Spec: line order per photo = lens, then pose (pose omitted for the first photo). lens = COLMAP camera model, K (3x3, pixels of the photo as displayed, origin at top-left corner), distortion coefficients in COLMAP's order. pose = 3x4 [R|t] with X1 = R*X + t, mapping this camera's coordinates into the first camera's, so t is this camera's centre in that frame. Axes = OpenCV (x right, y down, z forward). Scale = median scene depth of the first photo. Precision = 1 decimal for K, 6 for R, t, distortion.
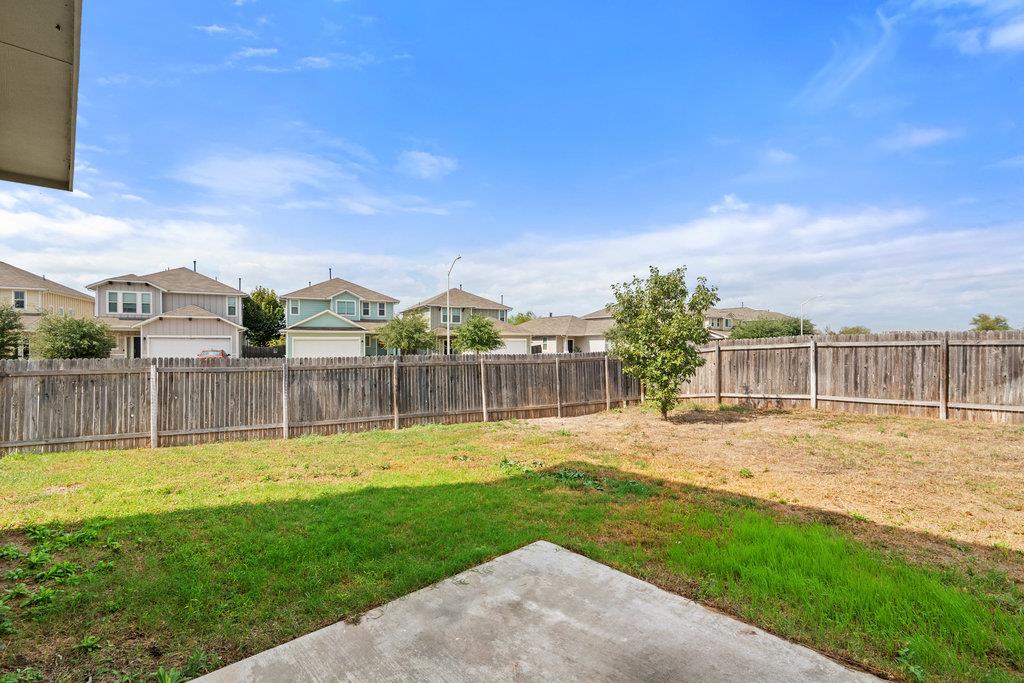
lens RADIAL K [[466.0, 0, 513.8], [0, 466.0, 346.4], [0, 0, 1]] dist [0.001767, -0.000180]
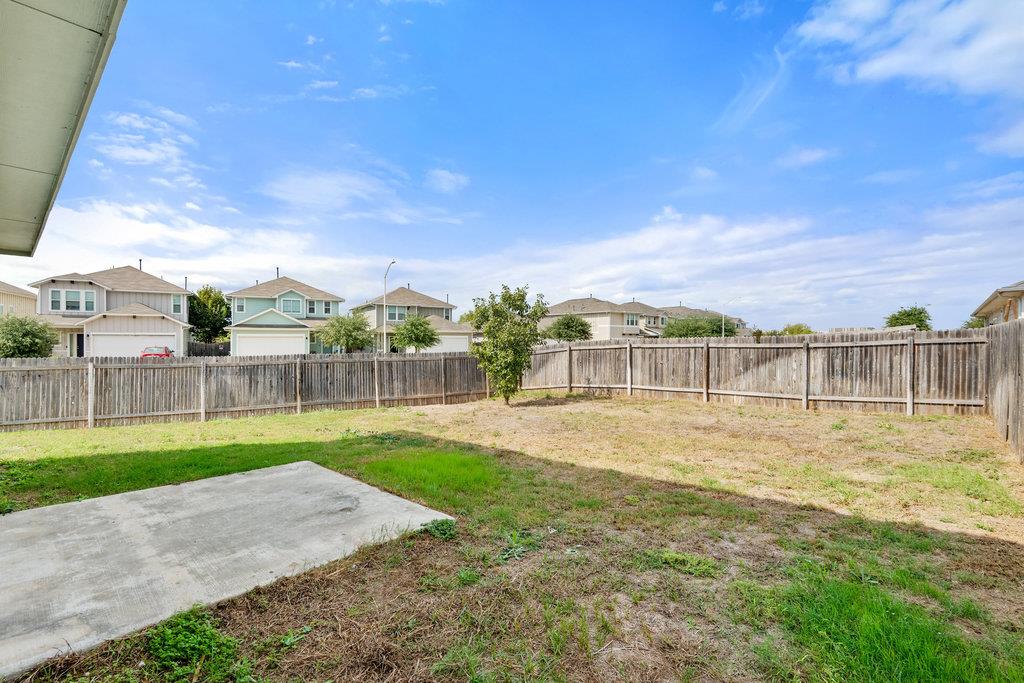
lens RADIAL K [[467.3, 0, 511.4], [0, 467.3, 337.4], [0, 0, 1]] dist [0.000144, -0.000250]
pose [[0.997924, 0.001977, 0.064366, 0.193293], [-0.001433, 0.999963, -0.008485, -0.013426], [-0.064380, 0.008375, 0.997890, -0.230427]]
